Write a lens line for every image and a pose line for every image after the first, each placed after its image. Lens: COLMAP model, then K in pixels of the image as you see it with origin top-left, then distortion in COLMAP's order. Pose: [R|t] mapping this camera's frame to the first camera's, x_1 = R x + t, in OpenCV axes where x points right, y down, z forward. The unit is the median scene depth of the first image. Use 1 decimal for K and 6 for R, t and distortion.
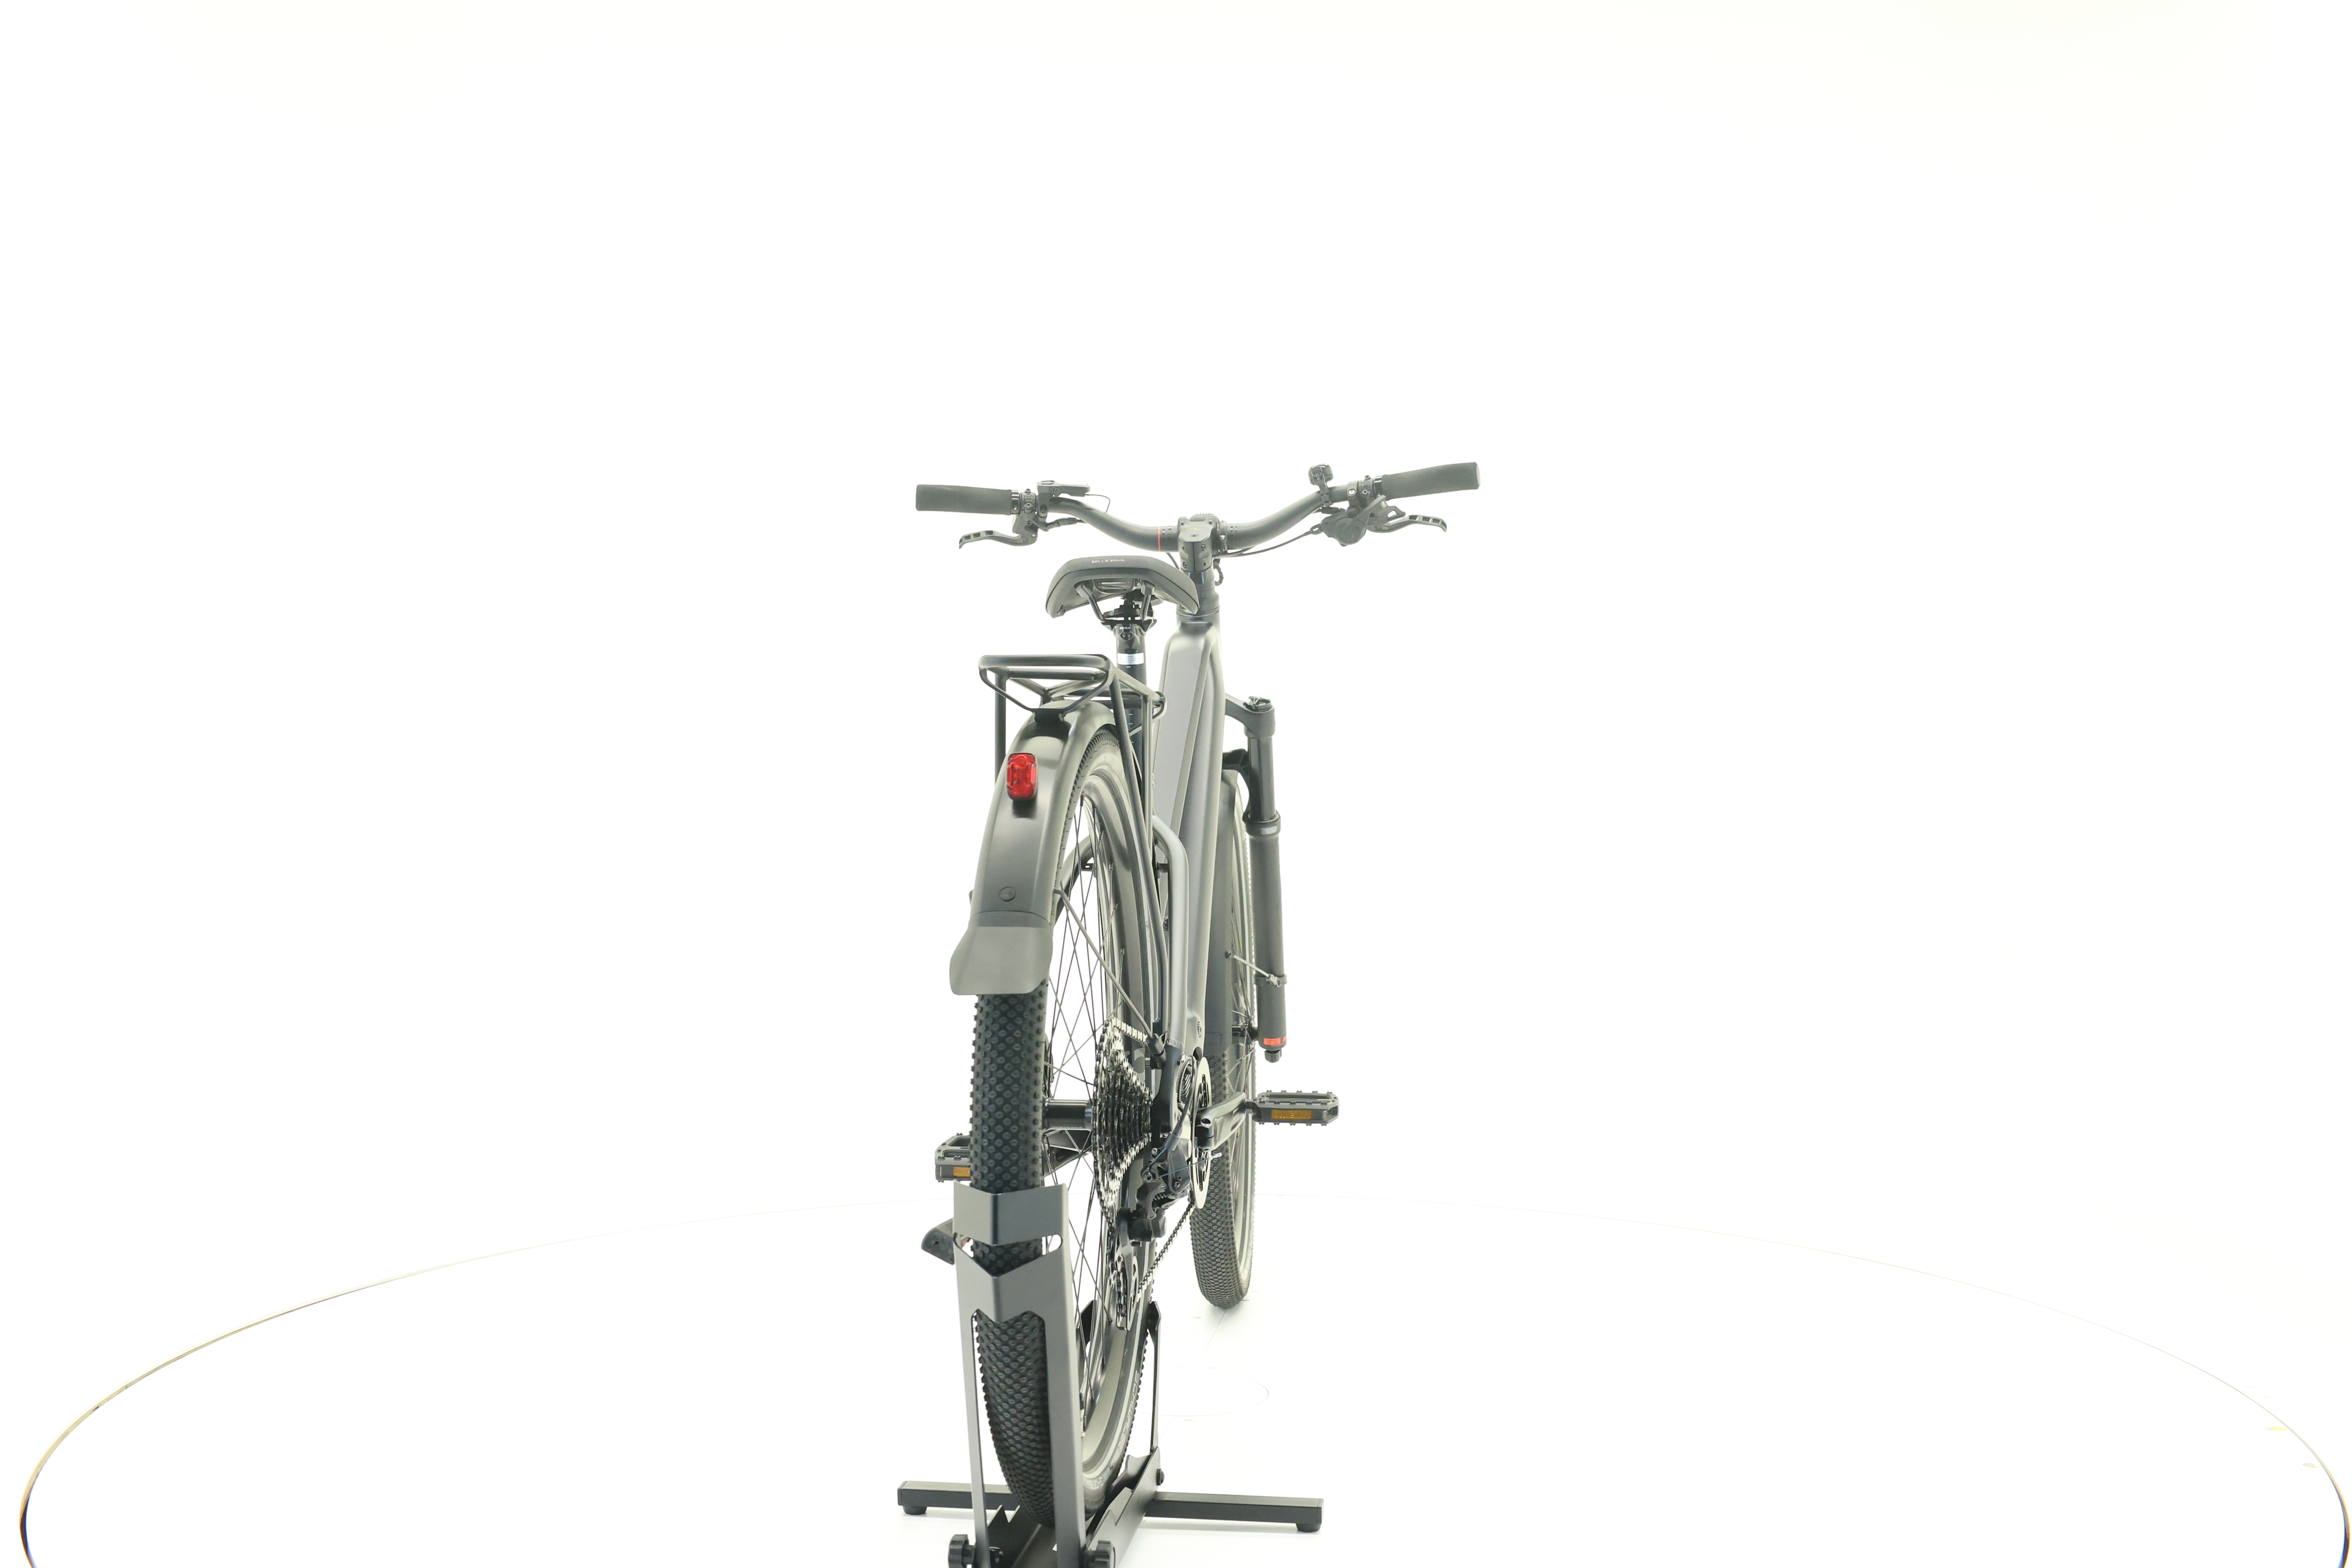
lens RADIAL K [[2515.4, 0, 1186.3], [0, 2515.4, 783.1], [0, 0, 1]] dist [-0.018204, 0.000000]
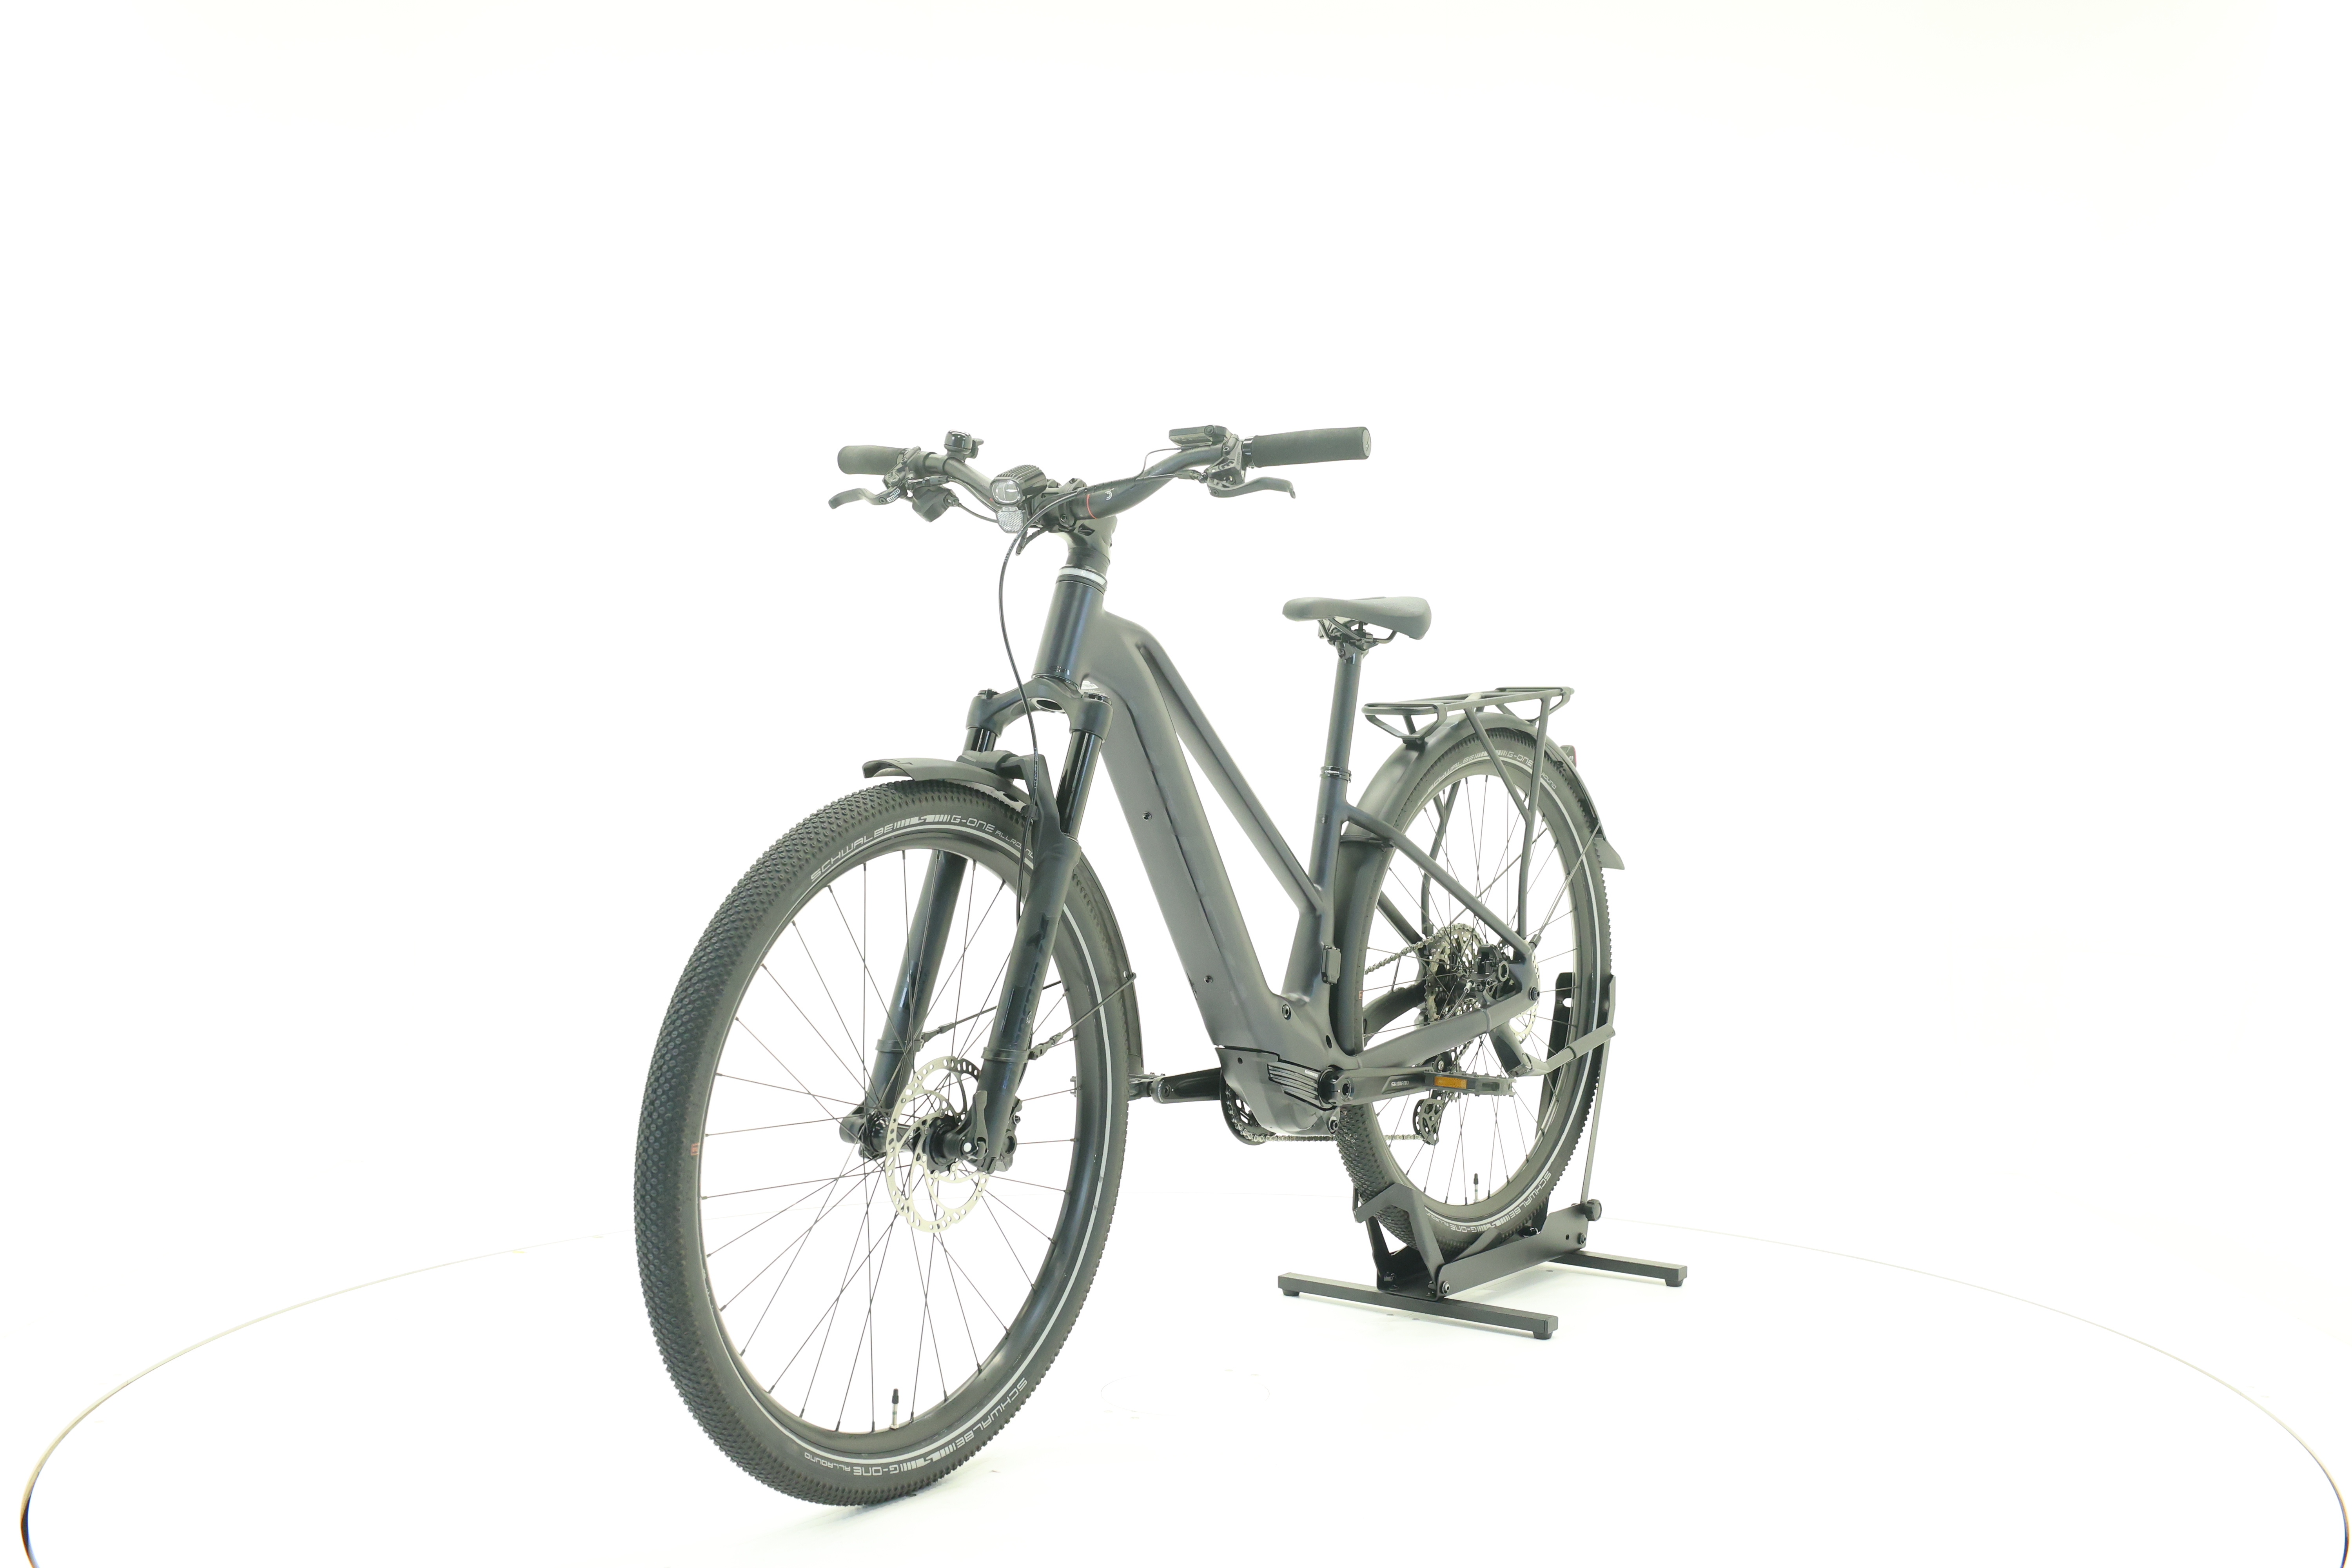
lens RADIAL K [[2515.4, 0, 1171.4], [0, 2515.4, 776.2], [0, 0, 1]] dist [-0.018204, 0.000000]
pose [[-0.869001, -0.016023, 0.494550, -0.453013], [0.003283, 0.999267, 0.038146, -0.037703], [-0.494799, 0.034772, -0.868312, 1.735393]]
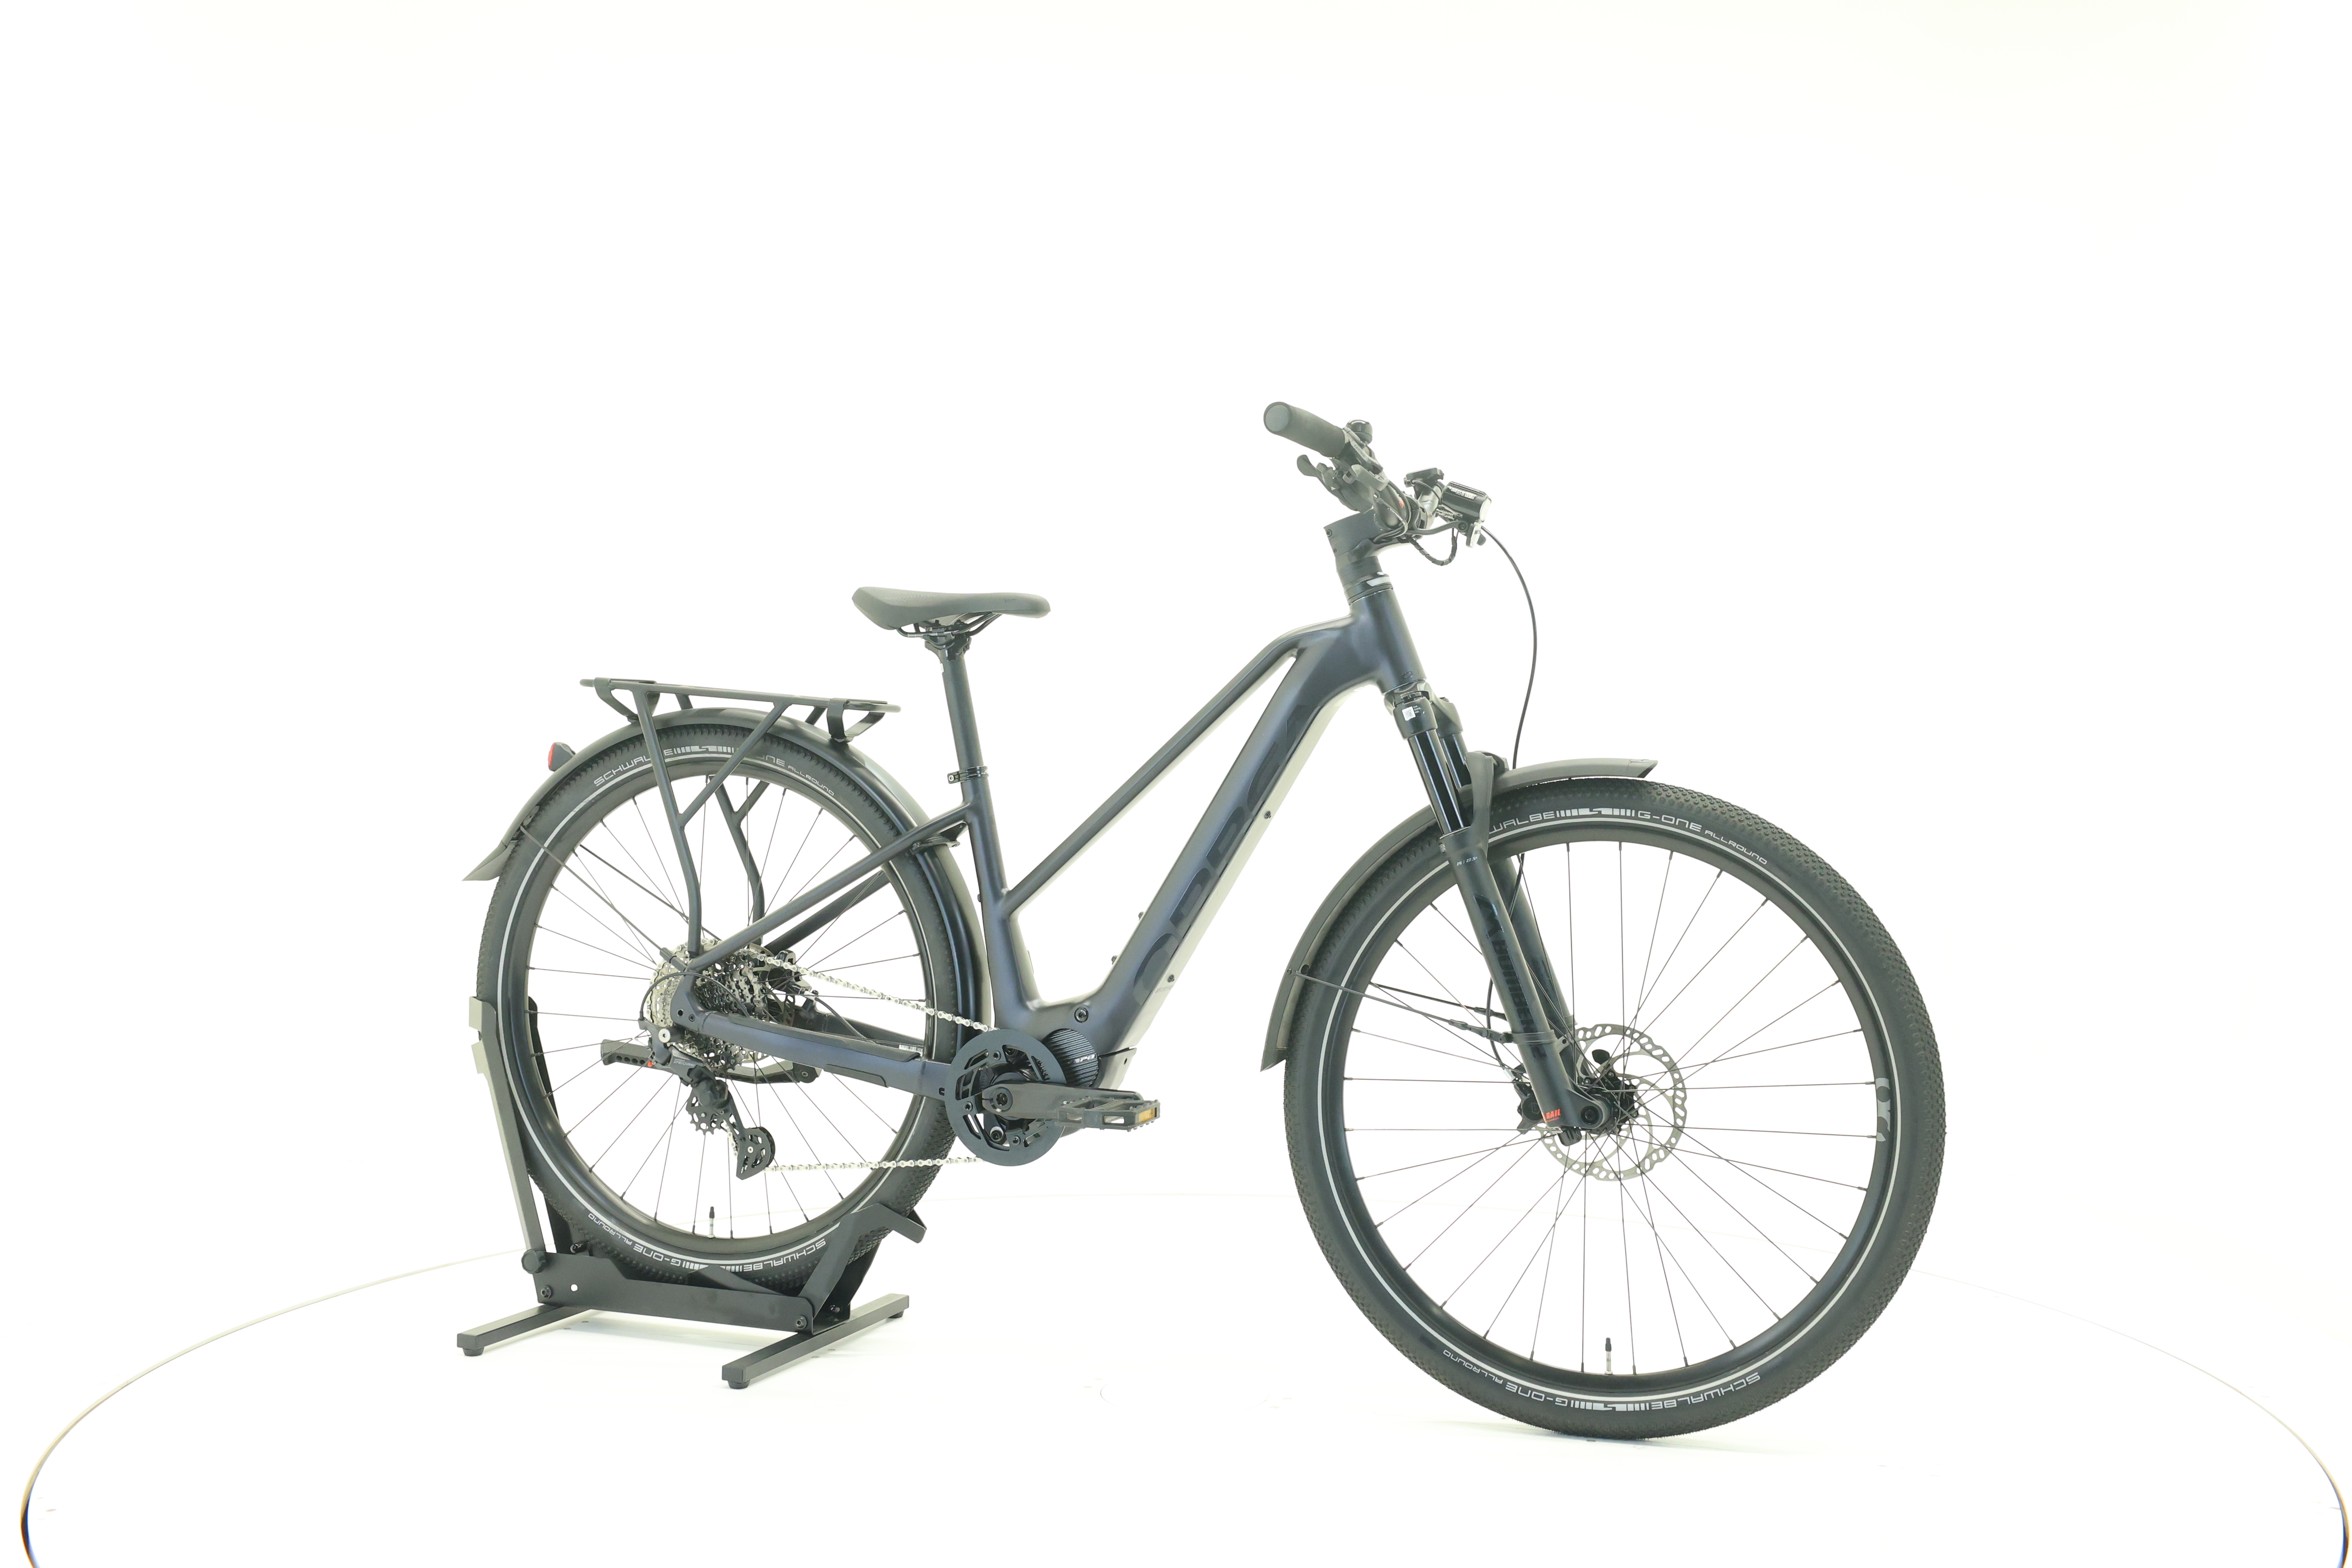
lens RADIAL K [[2515.4, 0, 1170.6], [0, 2515.4, 791.7], [0, 0, 1]] dist [-0.018204, 0.000000]
pose [[-0.248311, 0.018711, -0.968500, 0.900366], [-0.023752, 0.999395, 0.025398, -0.020249], [0.968389, 0.029310, -0.247716, 1.152087]]
